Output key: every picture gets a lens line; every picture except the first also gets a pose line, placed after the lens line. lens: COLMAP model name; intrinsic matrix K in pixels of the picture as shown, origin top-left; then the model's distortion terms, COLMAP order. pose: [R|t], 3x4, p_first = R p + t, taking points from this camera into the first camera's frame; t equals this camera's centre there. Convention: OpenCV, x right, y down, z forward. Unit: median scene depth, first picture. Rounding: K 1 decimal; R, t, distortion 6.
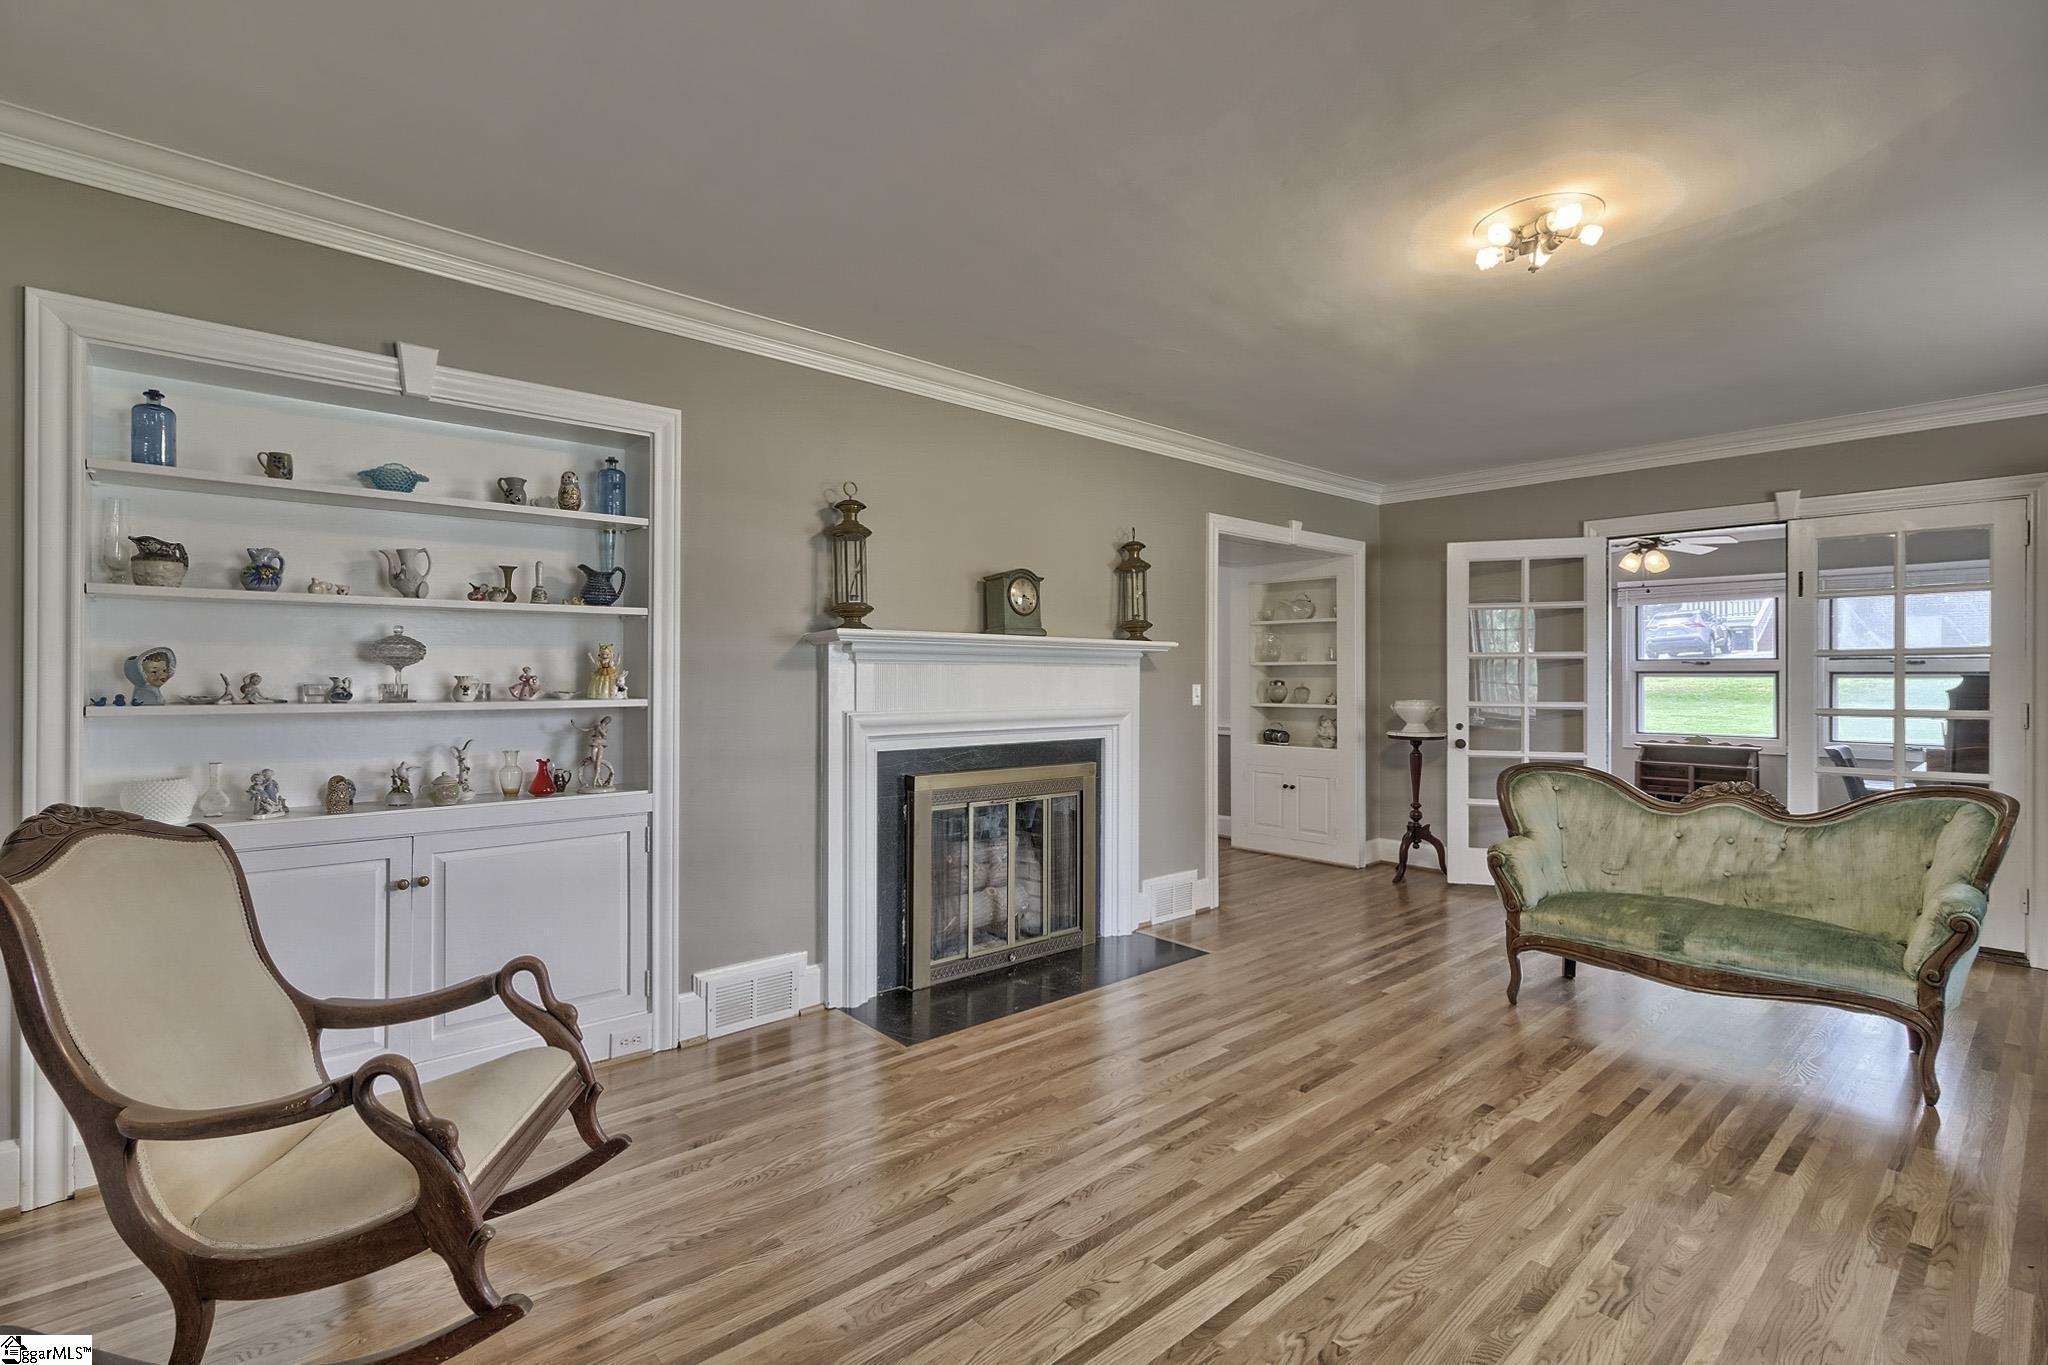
lens RADIAL K [[947.8, 0, 1022.4], [0, 947.8, 666.0], [0, 0, 1]] dist [-0.000452, -0.000054]
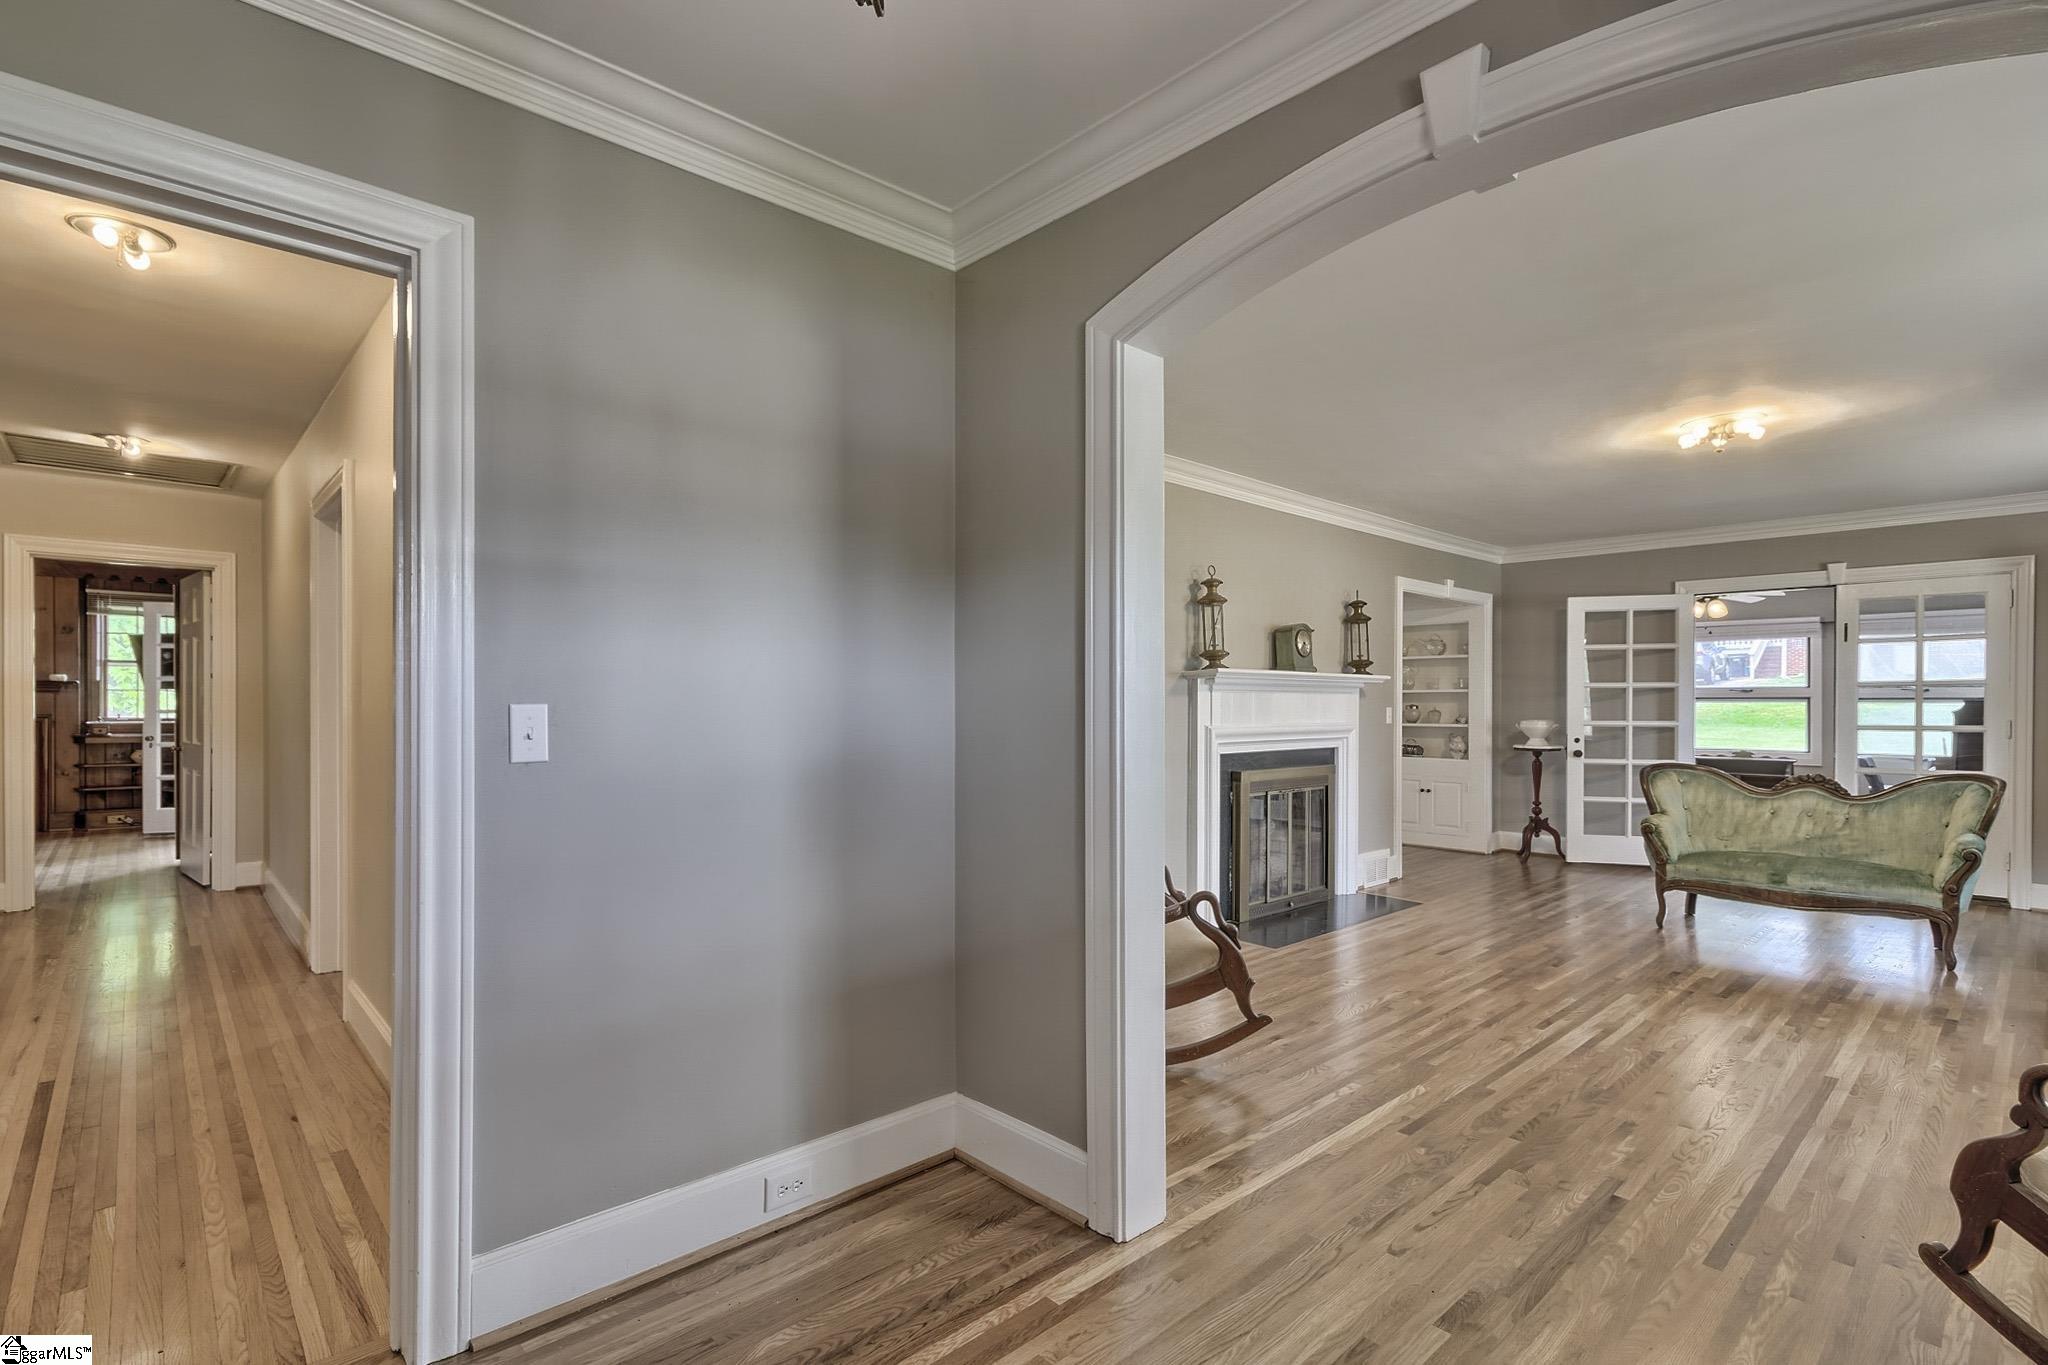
lens RADIAL K [[963.4, 0, 1023.7], [0, 963.4, 698.9], [0, 0, 1]] dist [-0.000612, -0.000406]
pose [[0.999808, 0.000189, 0.019579, -0.450003], [-0.000331, 0.999974, 0.007232, -0.002286], [-0.019577, -0.007237, 0.999782, -0.416318]]
